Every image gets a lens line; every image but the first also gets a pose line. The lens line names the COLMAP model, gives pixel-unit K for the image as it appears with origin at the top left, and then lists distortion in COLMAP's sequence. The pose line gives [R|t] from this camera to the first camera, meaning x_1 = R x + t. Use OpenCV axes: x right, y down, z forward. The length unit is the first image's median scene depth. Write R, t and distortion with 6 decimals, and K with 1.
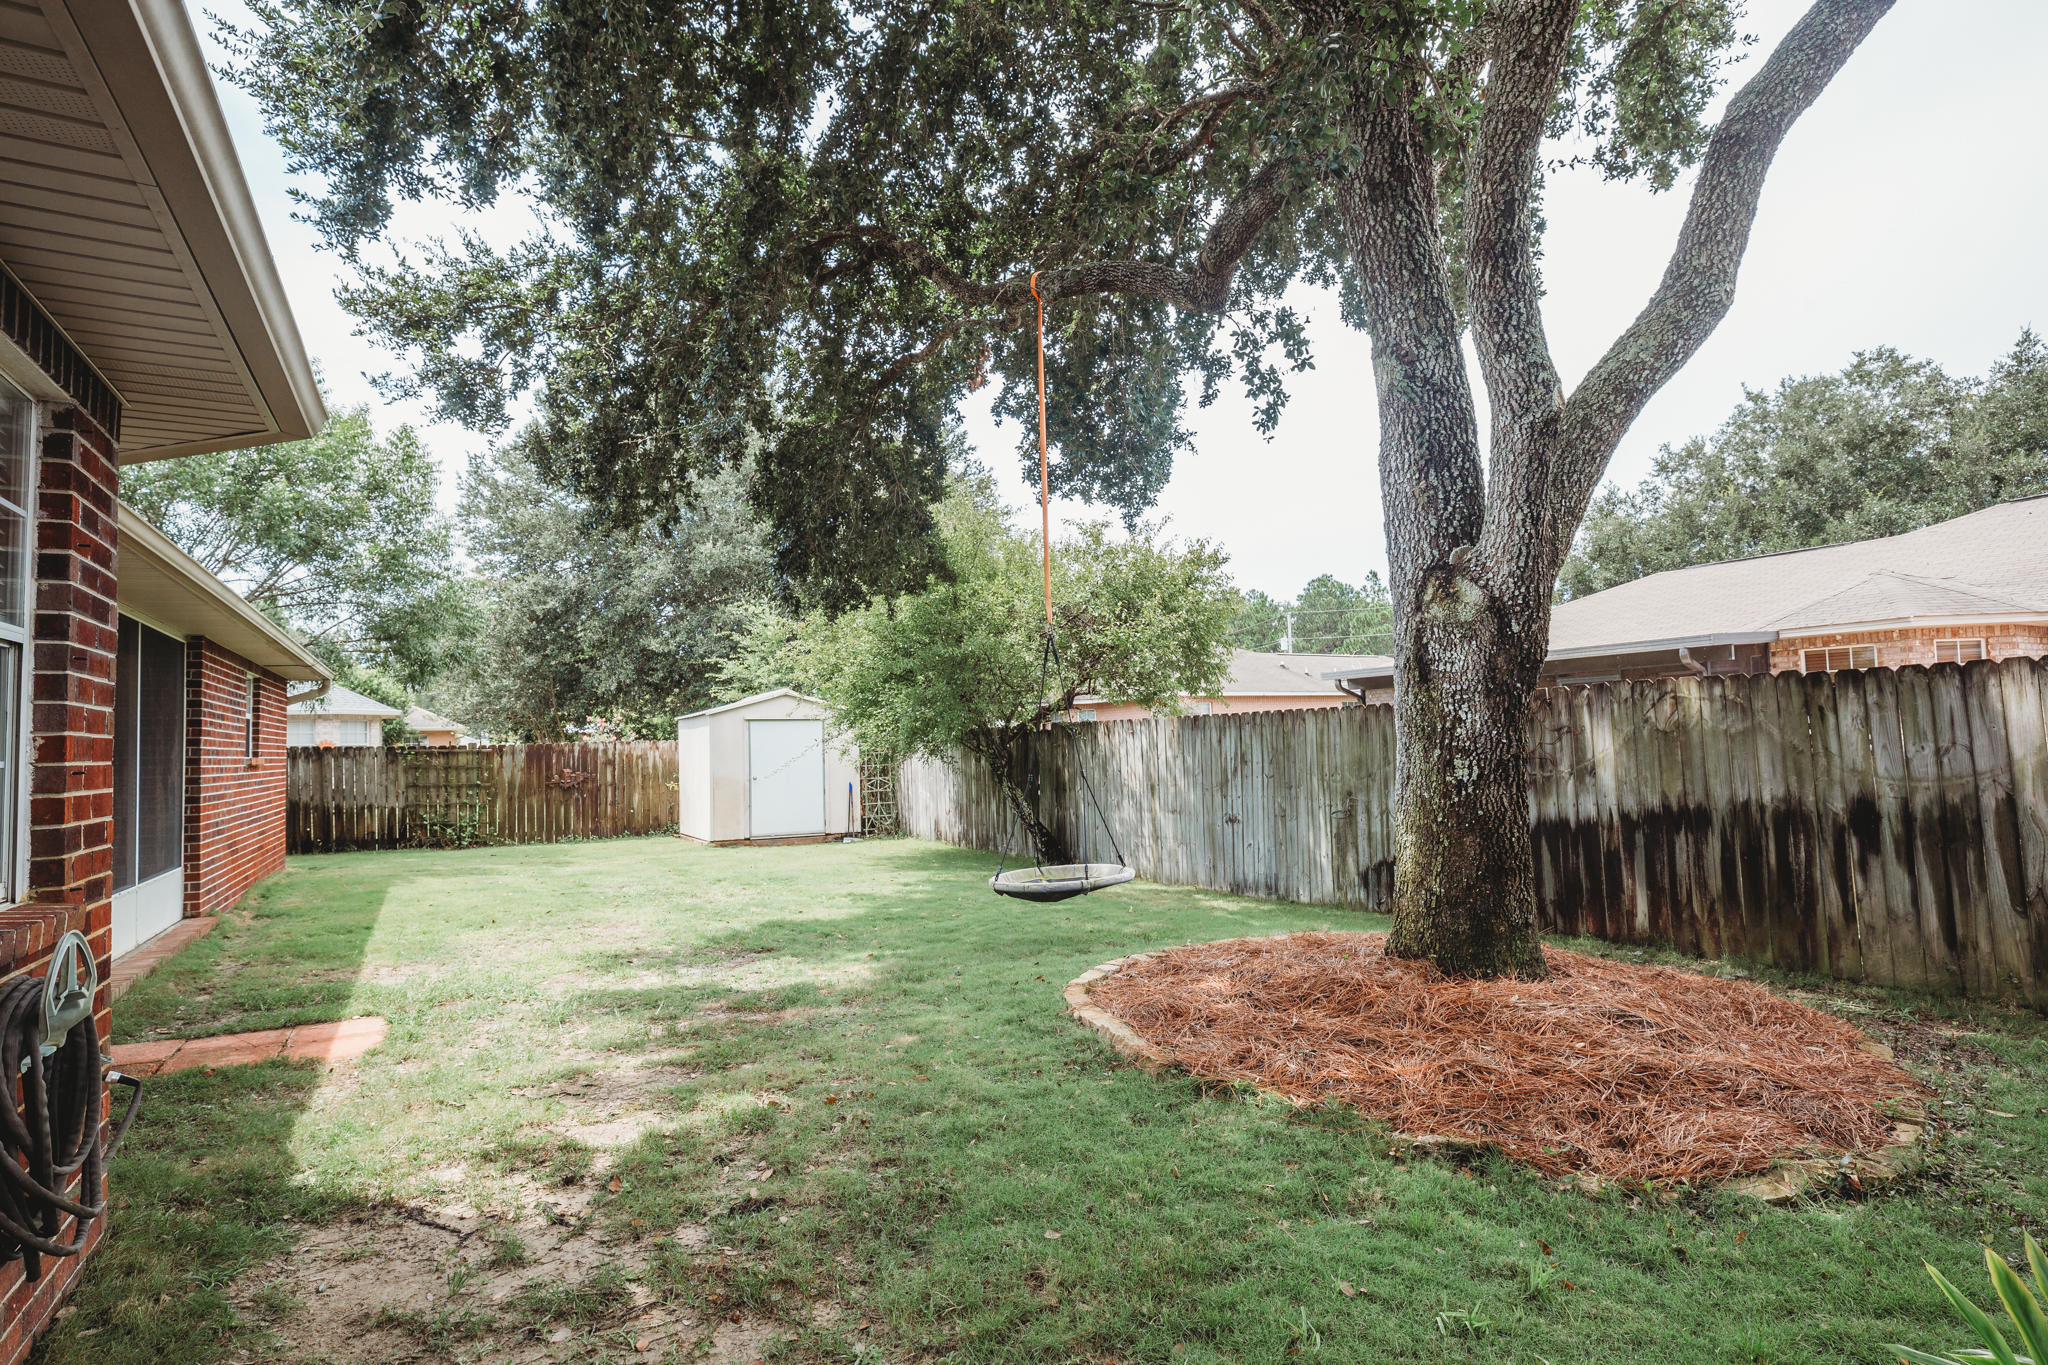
lens RADIAL K [[1028.6, 0, 1024.0], [0, 1028.6, 682.5], [0, 0, 1]] dist [-0.001423, -0.000330]
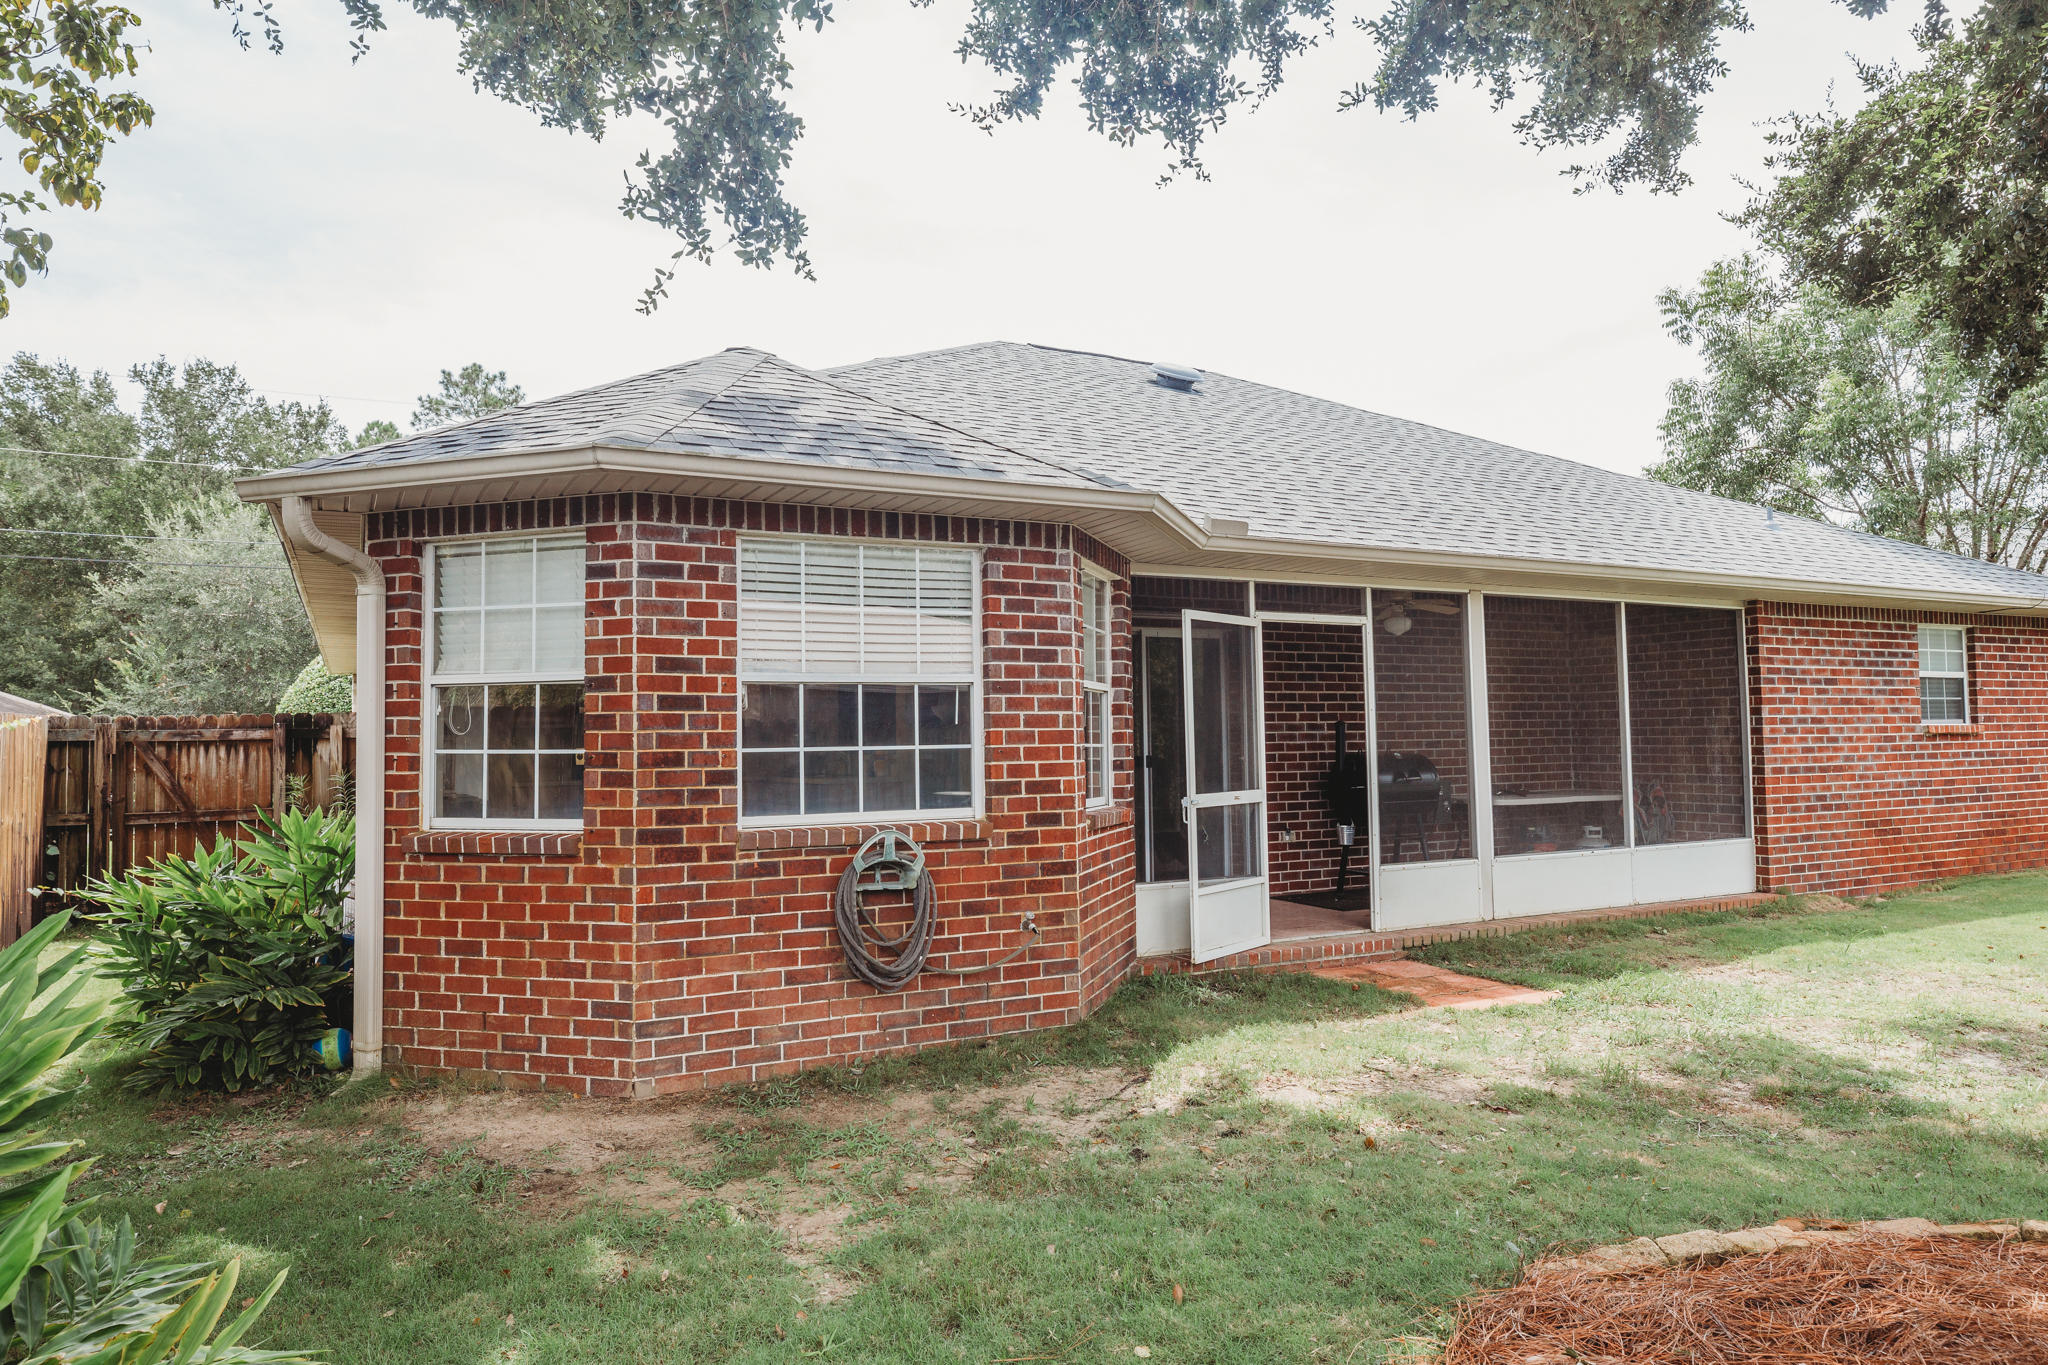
lens RADIAL K [[1332.5, 0, 1024.0], [0, 1332.5, 682.5], [0, 0, 1]] dist [-0.077717, 0.073575]
pose [[-0.038402, -0.023423, -0.998988, 0.992262], [0.076701, 0.996707, -0.026318, 0.025751], [0.996314, -0.077634, -0.036479, 0.816739]]
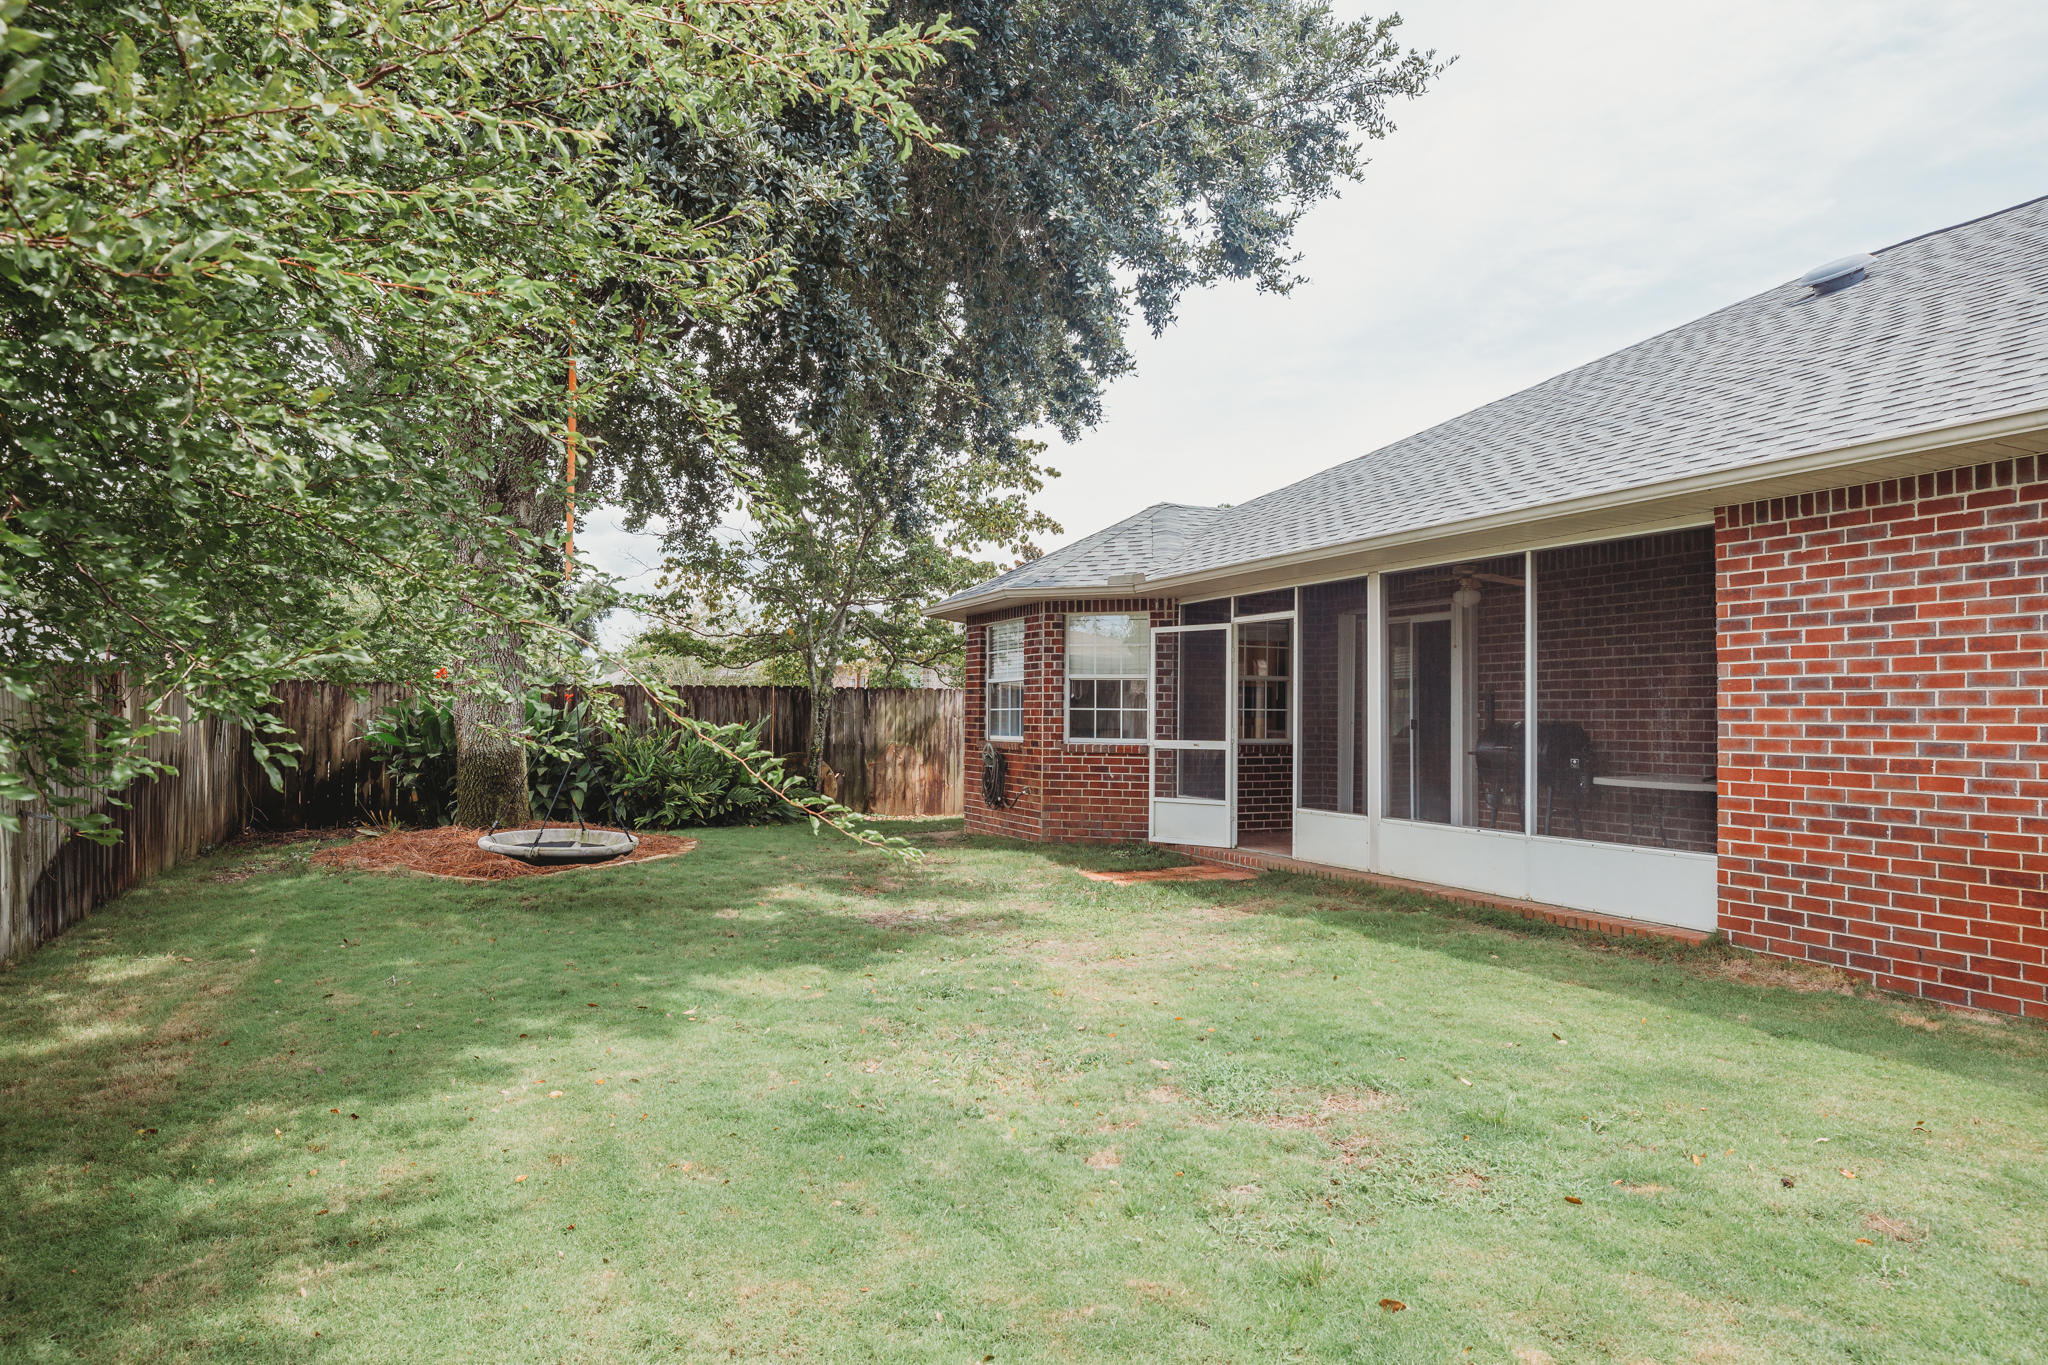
lens RADIAL K [[1332.5, 0, 1024.0], [0, 1332.5, 682.5], [0, 0, 1]] dist [-0.077717, 0.073575]
pose [[-0.990910, 0.020430, 0.132969, -1.080237], [0.008734, 0.996086, -0.087955, 0.298364], [-0.134245, -0.085994, -0.987210, 4.196541]]
